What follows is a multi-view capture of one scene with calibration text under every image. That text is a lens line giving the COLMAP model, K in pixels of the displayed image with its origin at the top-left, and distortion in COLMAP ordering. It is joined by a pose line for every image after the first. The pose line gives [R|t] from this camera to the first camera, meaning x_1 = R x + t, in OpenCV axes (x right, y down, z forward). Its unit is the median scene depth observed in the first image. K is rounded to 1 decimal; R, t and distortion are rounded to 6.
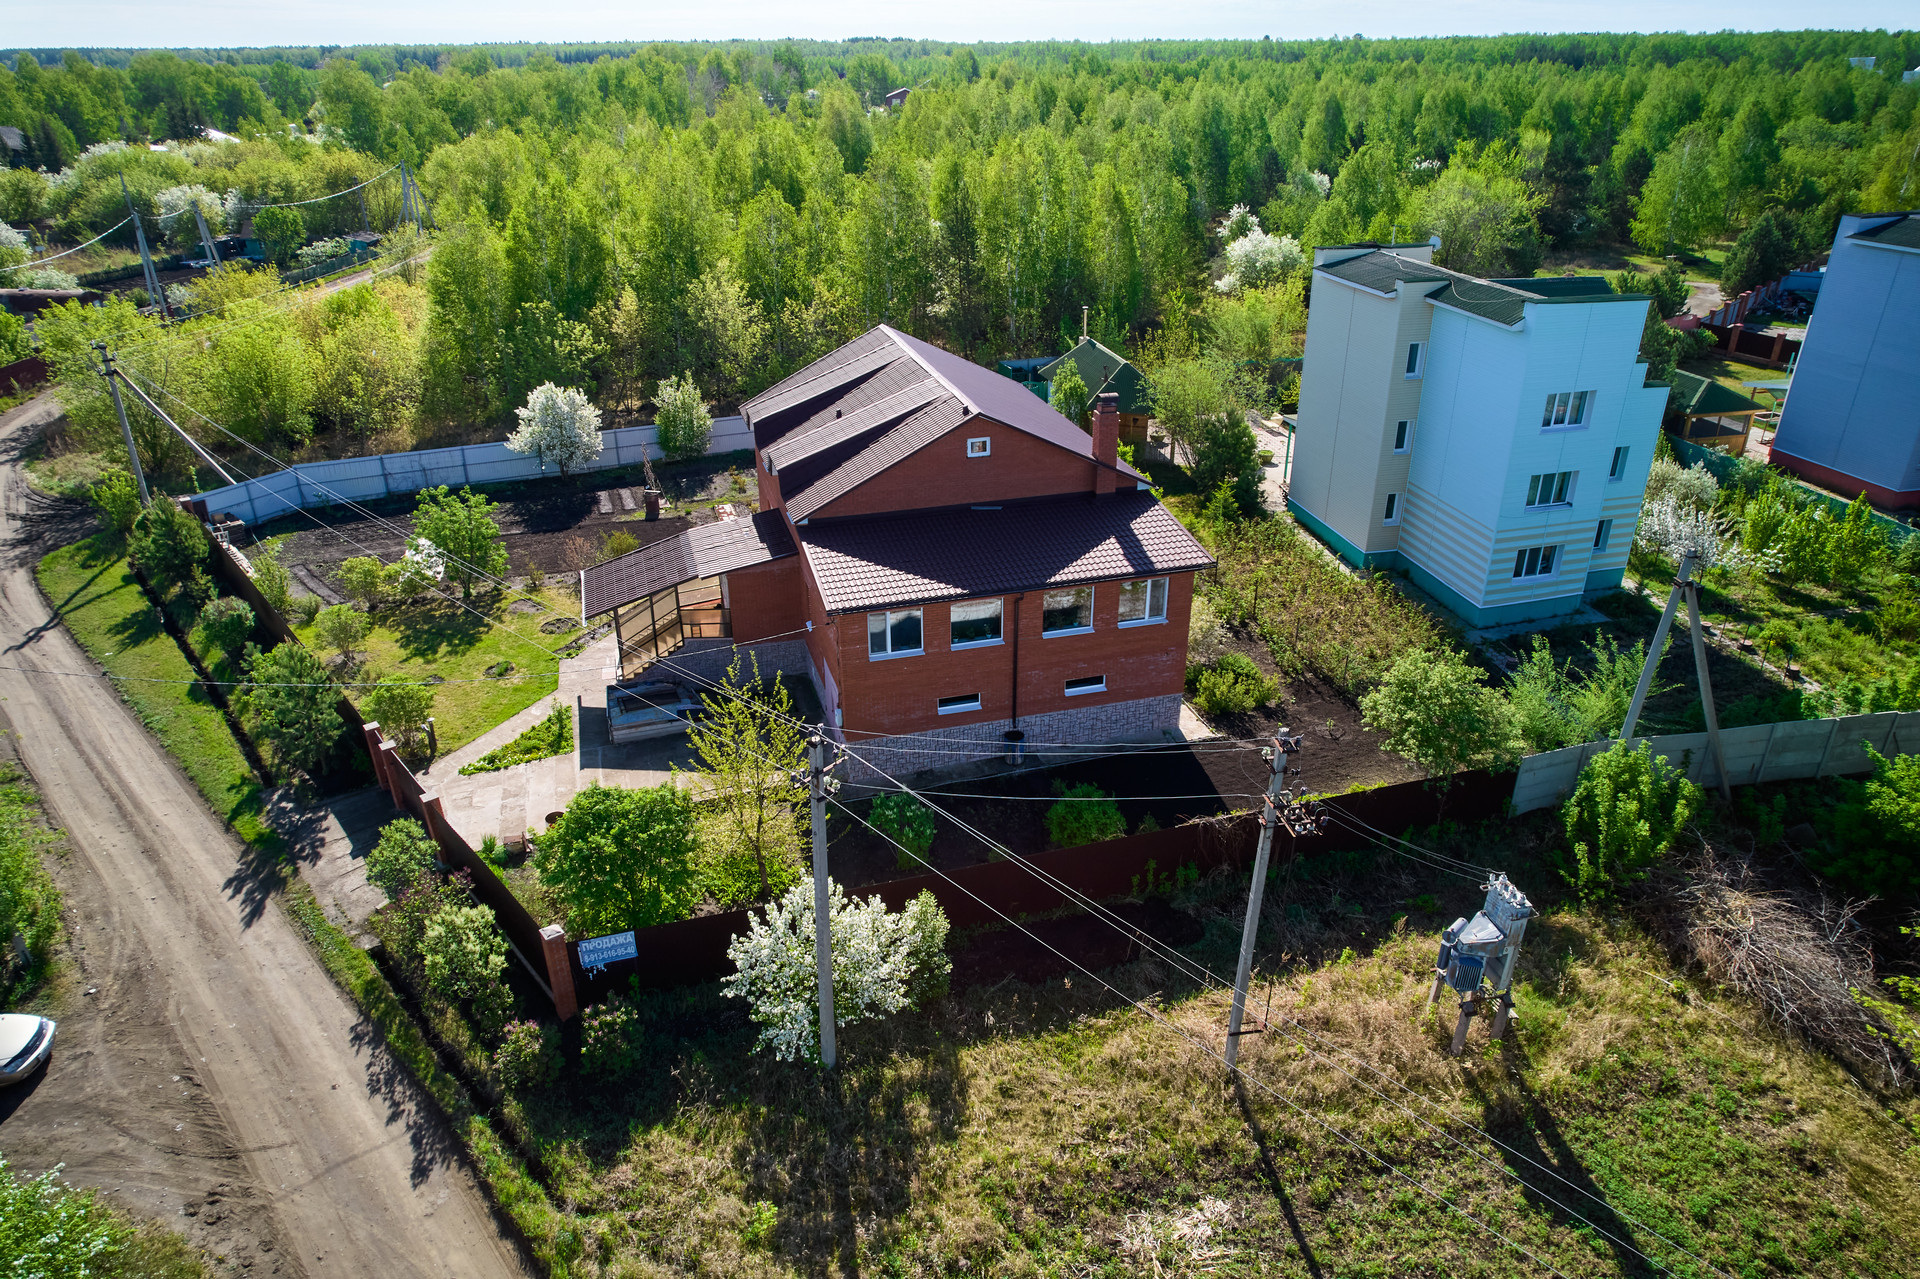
lens RADIAL K [[1231.5, 0, 965.3], [0, 1231.5, 642.8], [0, 0, 1]] dist [-0.047359, 0.001949]
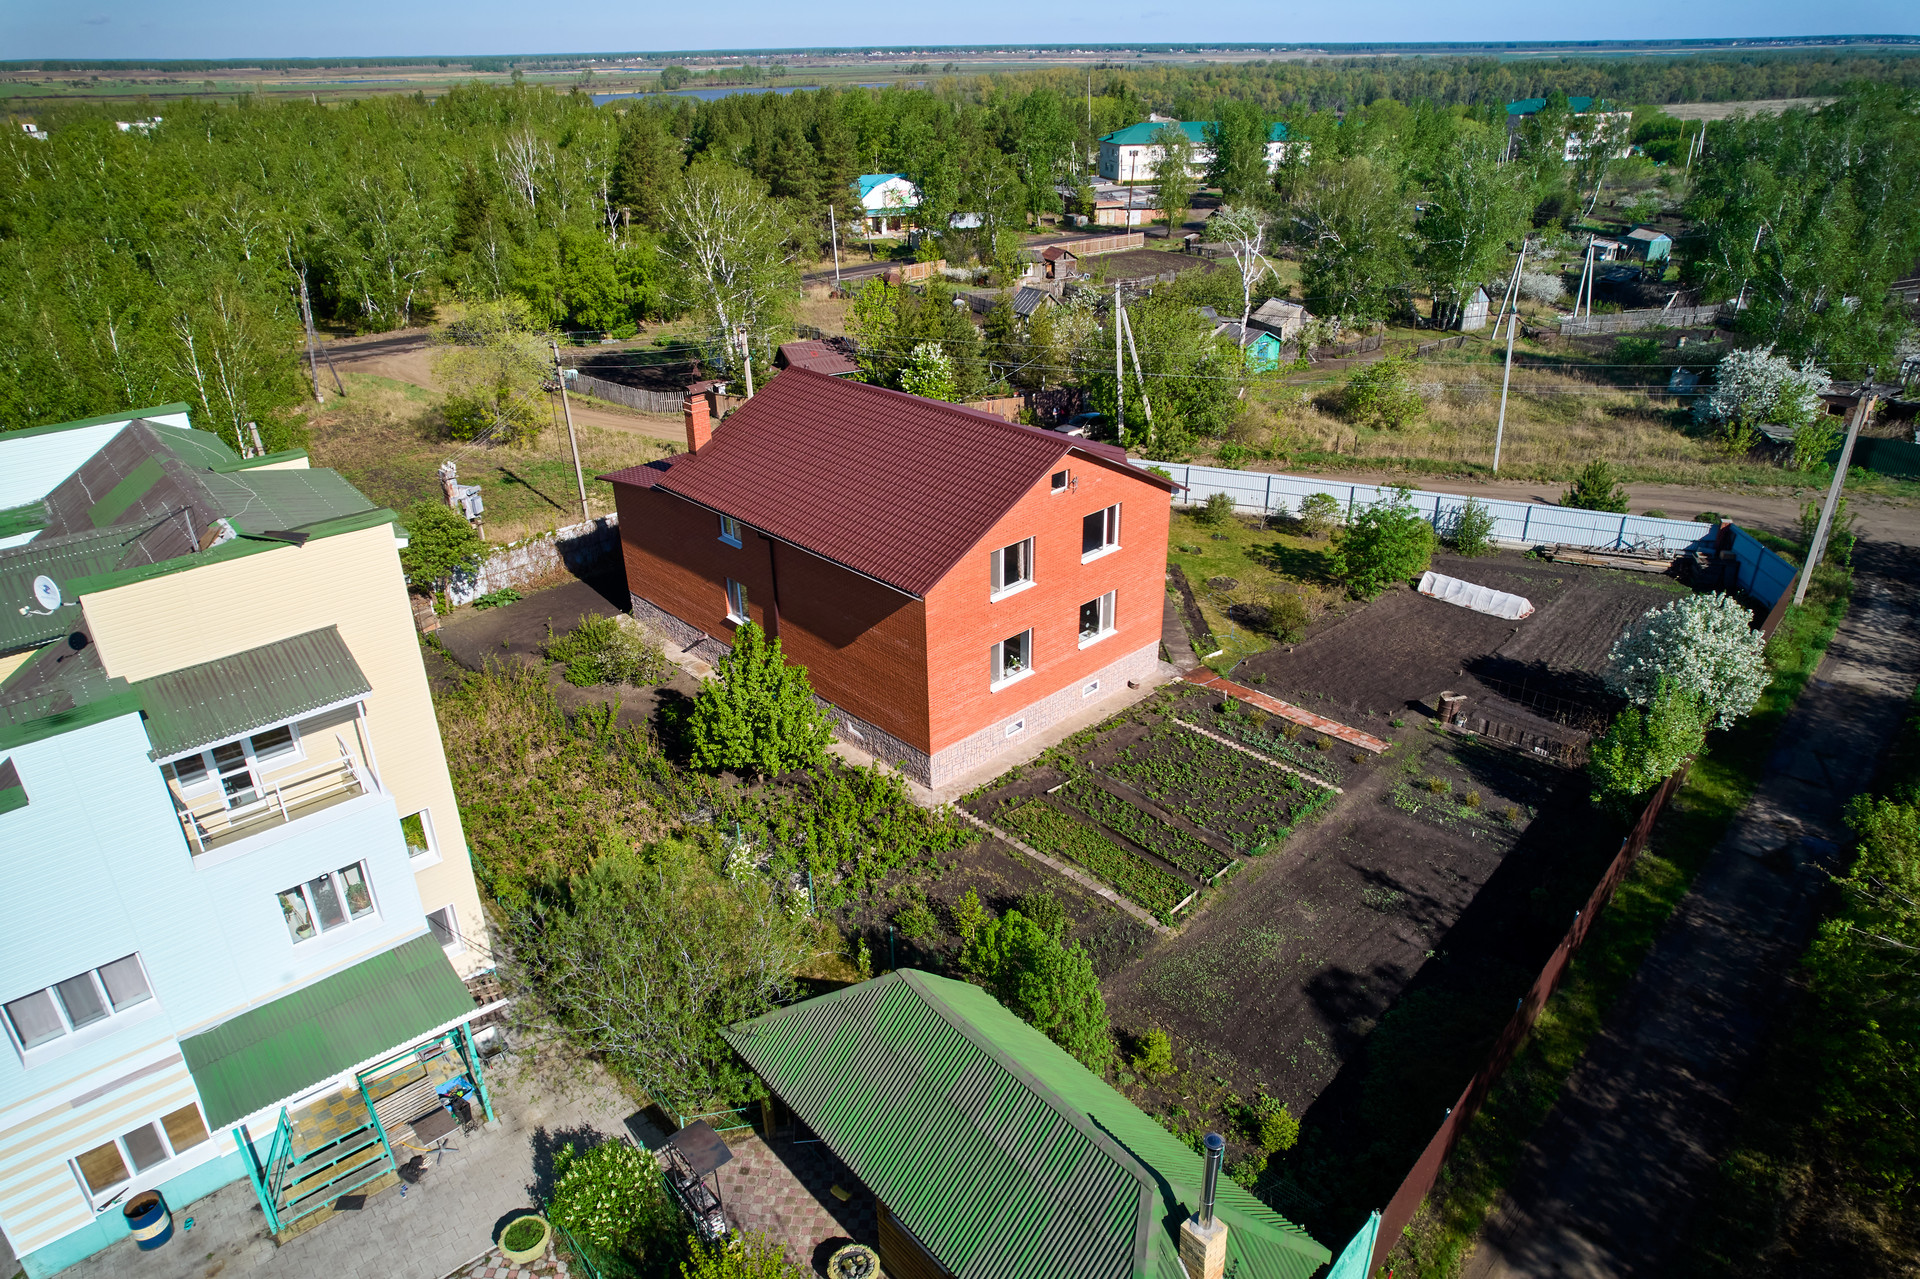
lens RADIAL K [[1231.5, 0, 965.3], [0, 1231.5, 642.8], [0, 0, 1]] dist [-0.047359, 0.001949]
pose [[-0.886745, 0.215356, -0.409029, 0.352382], [-0.186744, 0.642541, 0.743148, -0.809498], [0.422859, 0.735366, -0.529553, 1.657934]]
